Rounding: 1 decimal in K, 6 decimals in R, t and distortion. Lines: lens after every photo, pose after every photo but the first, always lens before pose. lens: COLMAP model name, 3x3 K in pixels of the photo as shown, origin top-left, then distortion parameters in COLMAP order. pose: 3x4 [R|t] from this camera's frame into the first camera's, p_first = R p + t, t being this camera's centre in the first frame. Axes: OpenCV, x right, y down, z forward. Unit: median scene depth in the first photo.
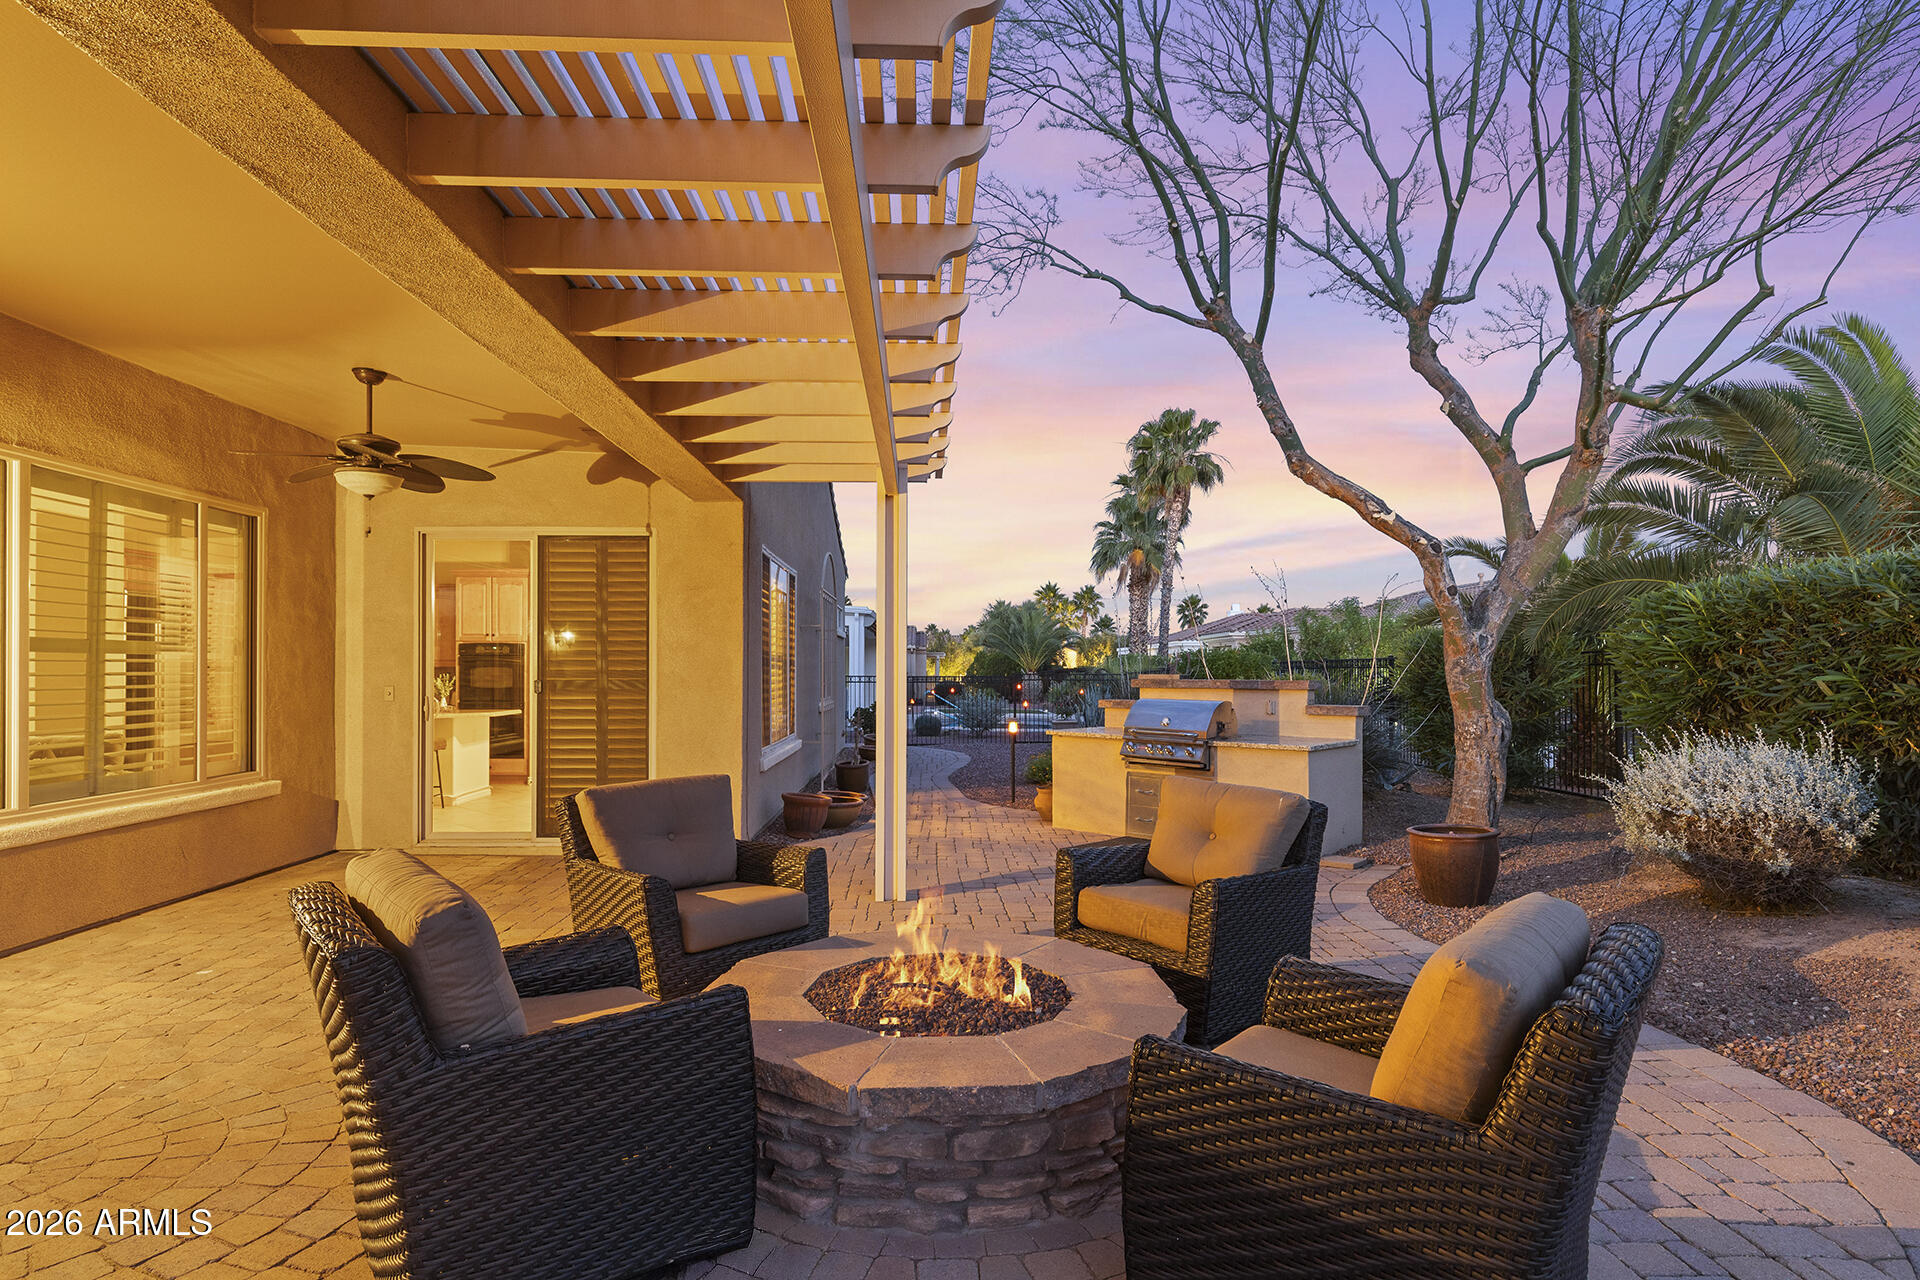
lens RADIAL K [[1011.7, 0, 946.5], [0, 1011.7, 670.1], [0, 0, 1]] dist [-0.000027, 0.000470]
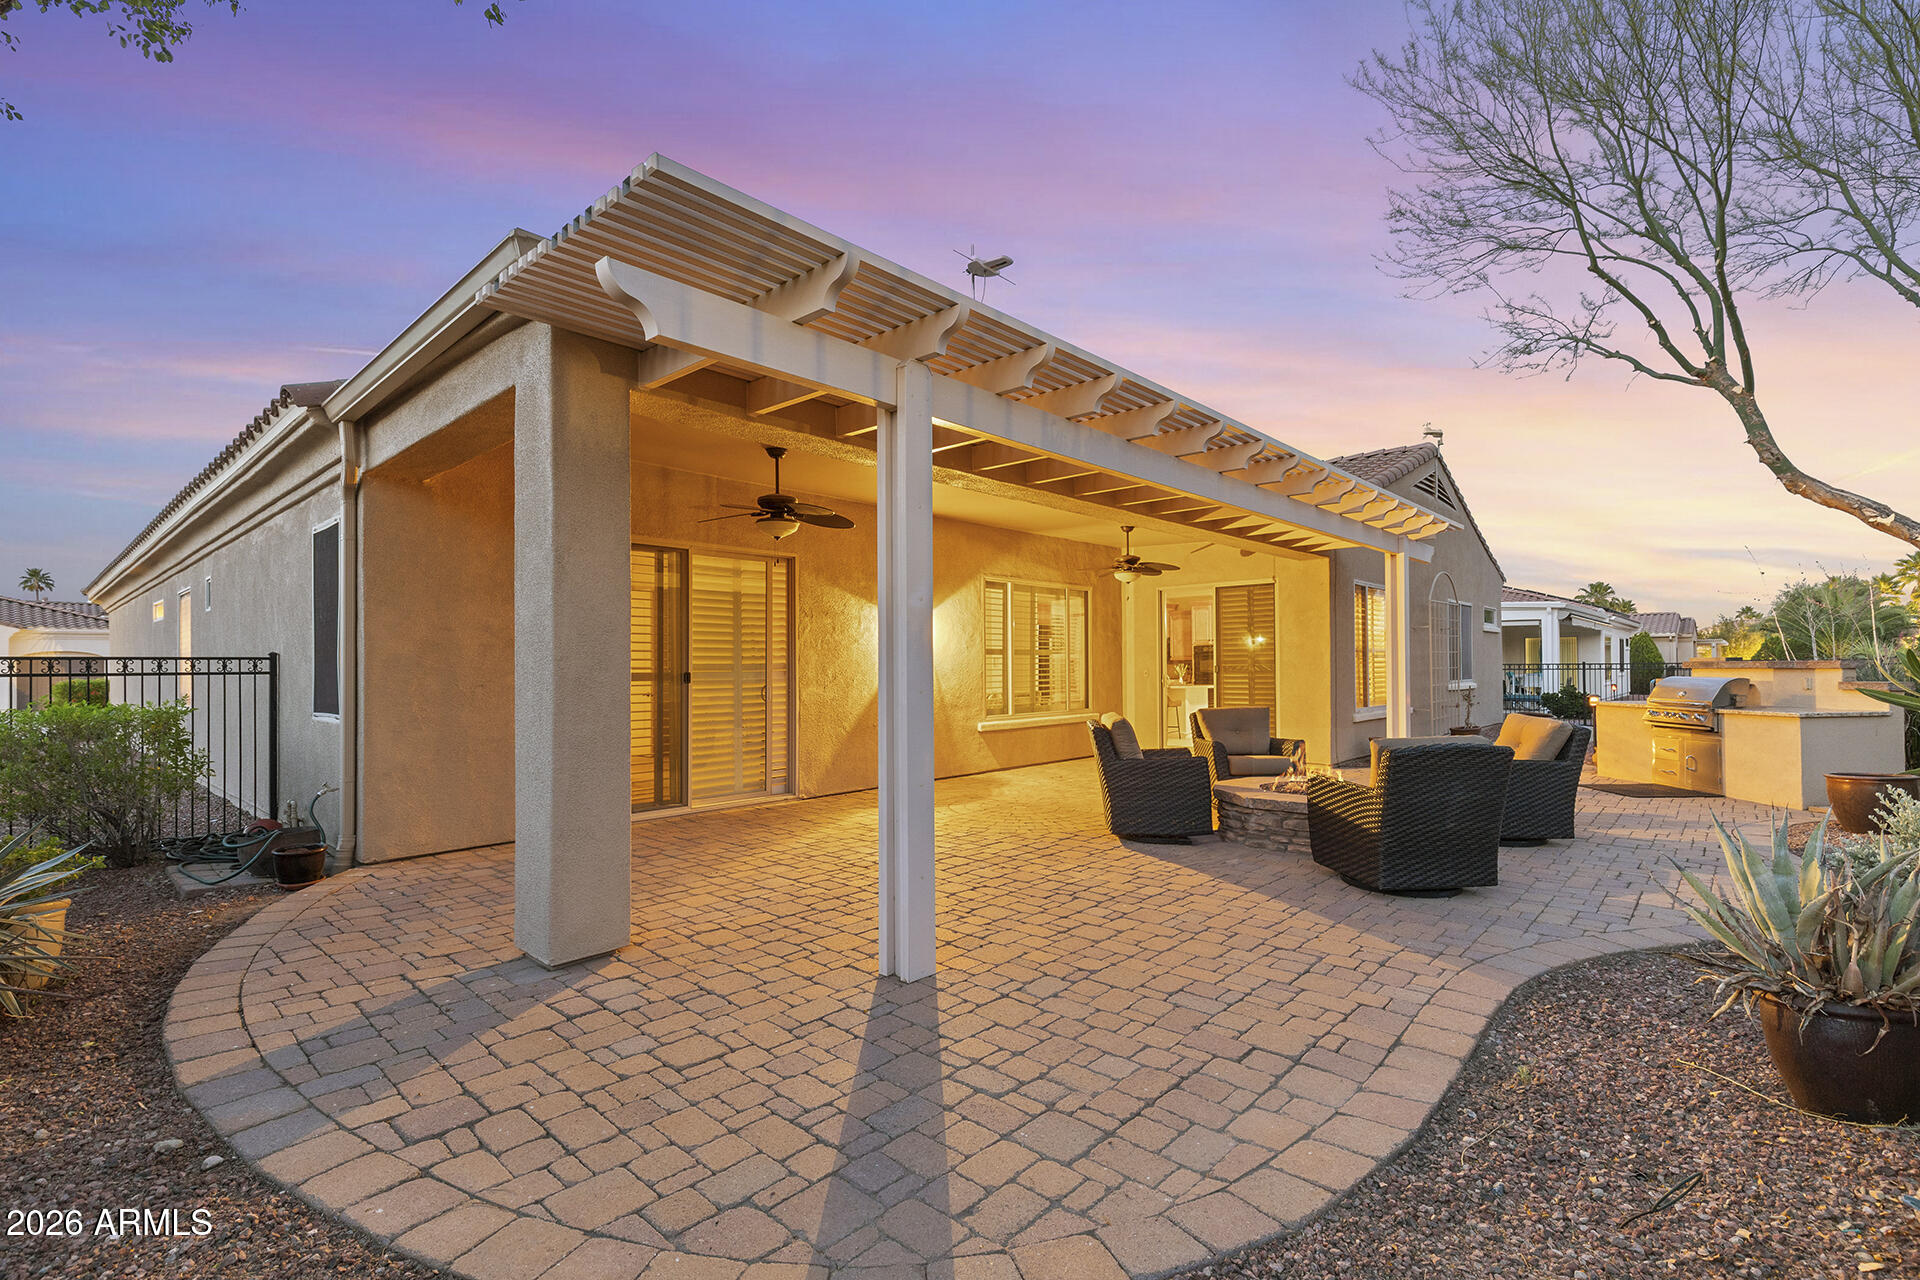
lens RADIAL K [[868.2, 0, 953.0], [0, 868.2, 673.8], [0, 0, 1]] dist [0.002224, -0.000198]
pose [[0.718373, -0.002697, -0.695653, 0.351625], [0.010496, 0.999921, 0.006962, 0.008950], [0.695579, -0.012303, 0.718344, -0.469940]]
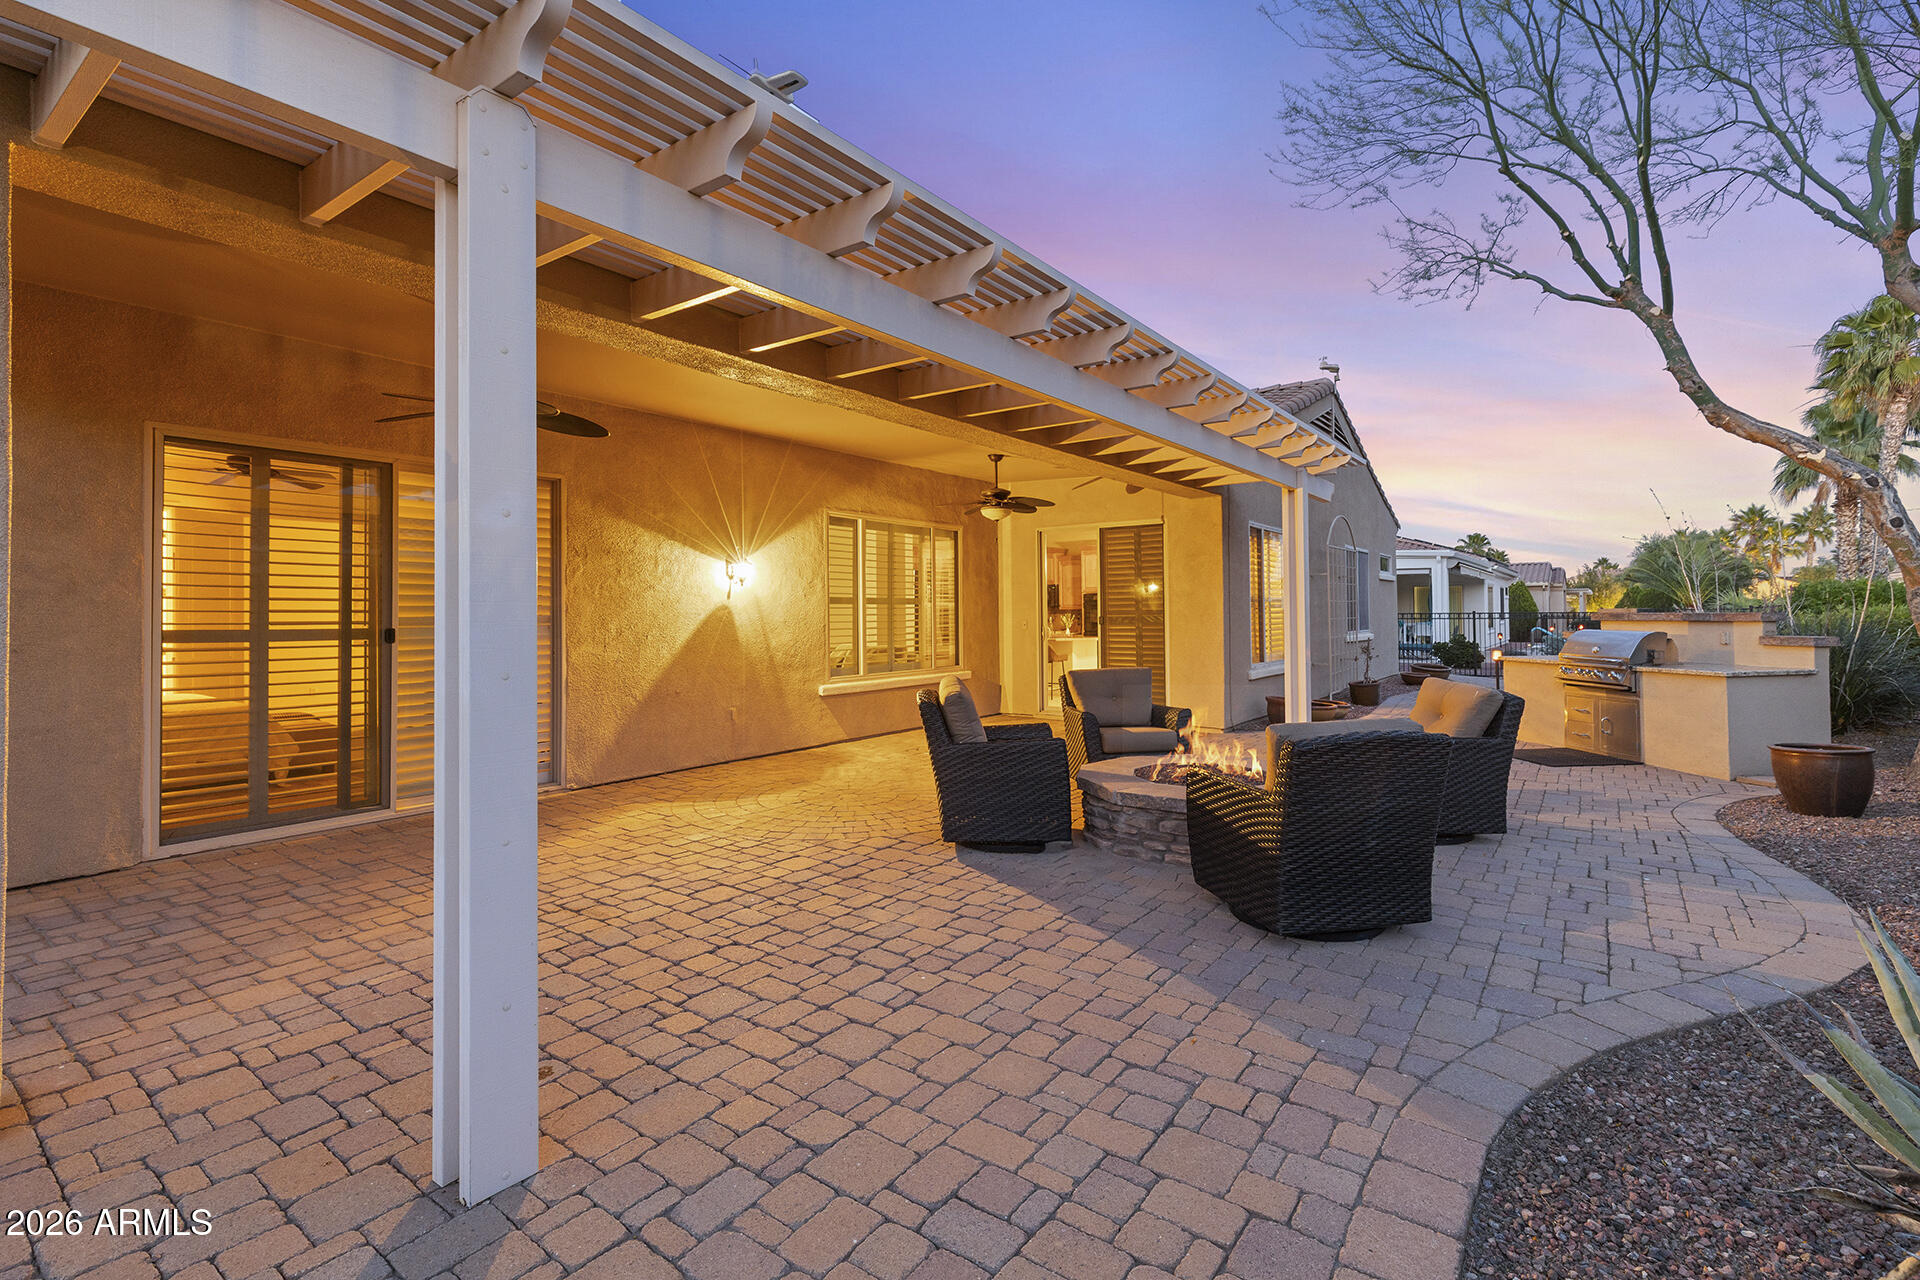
lens RADIAL K [[879.2, 0, 961.3], [0, 879.2, 609.3], [0, 0, 1]] dist [0.003423, 0.000239]
pose [[0.792196, -0.011196, -0.610164, 0.283110], [0.010246, 0.999935, -0.005045, 0.003304], [0.610181, -0.002255, 0.792259, -0.260415]]
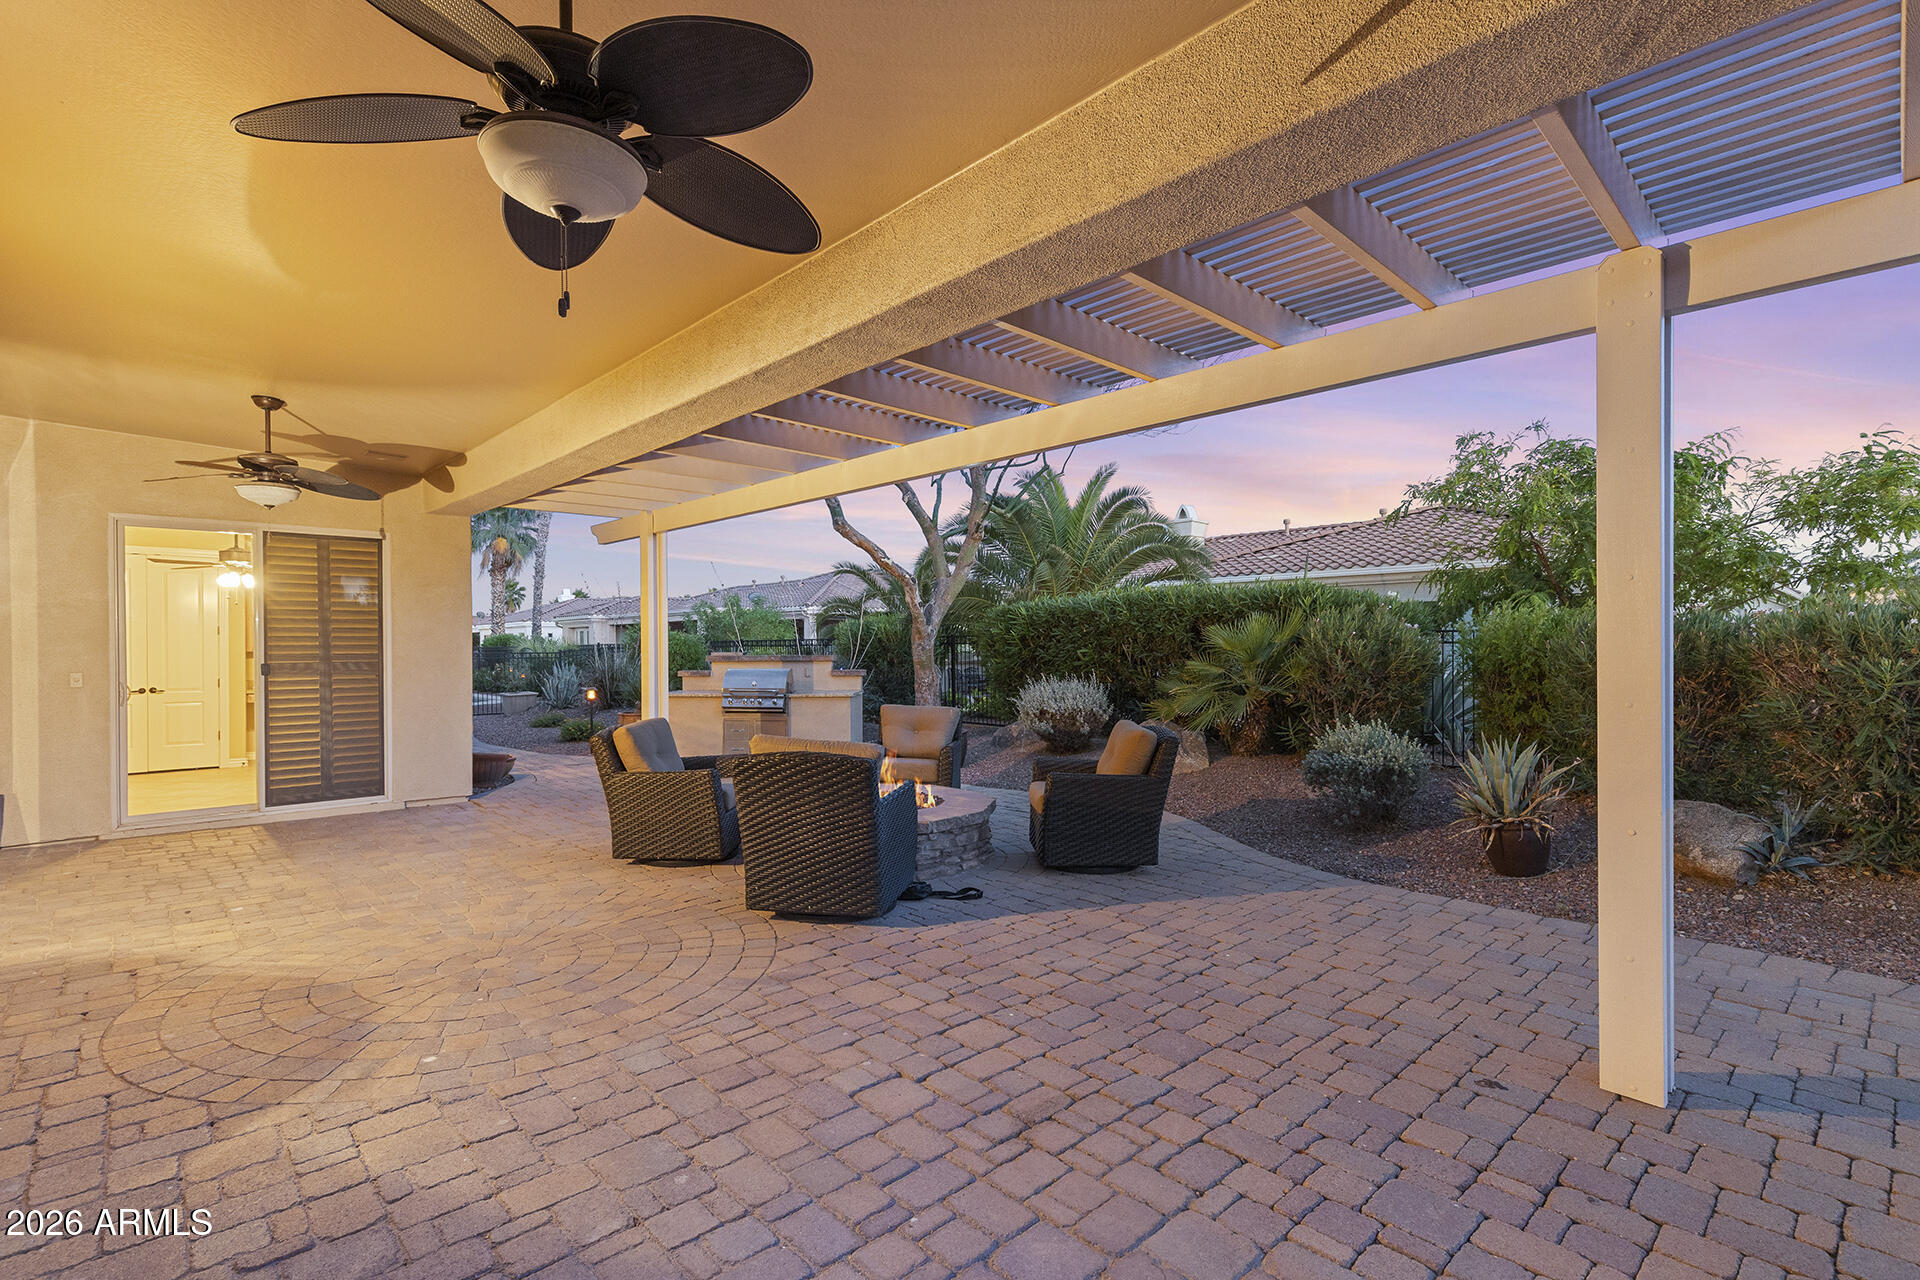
lens RADIAL K [[891.1, 0, 951.4], [0, 891.1, 656.1], [0, 0, 1]] dist [0.007785, 0.000085]
pose [[0.747295, -0.013388, 0.664358, -0.494953], [0.006791, 0.999899, 0.012510, -0.005187], [-0.664458, -0.004837, 0.747310, -0.217098]]
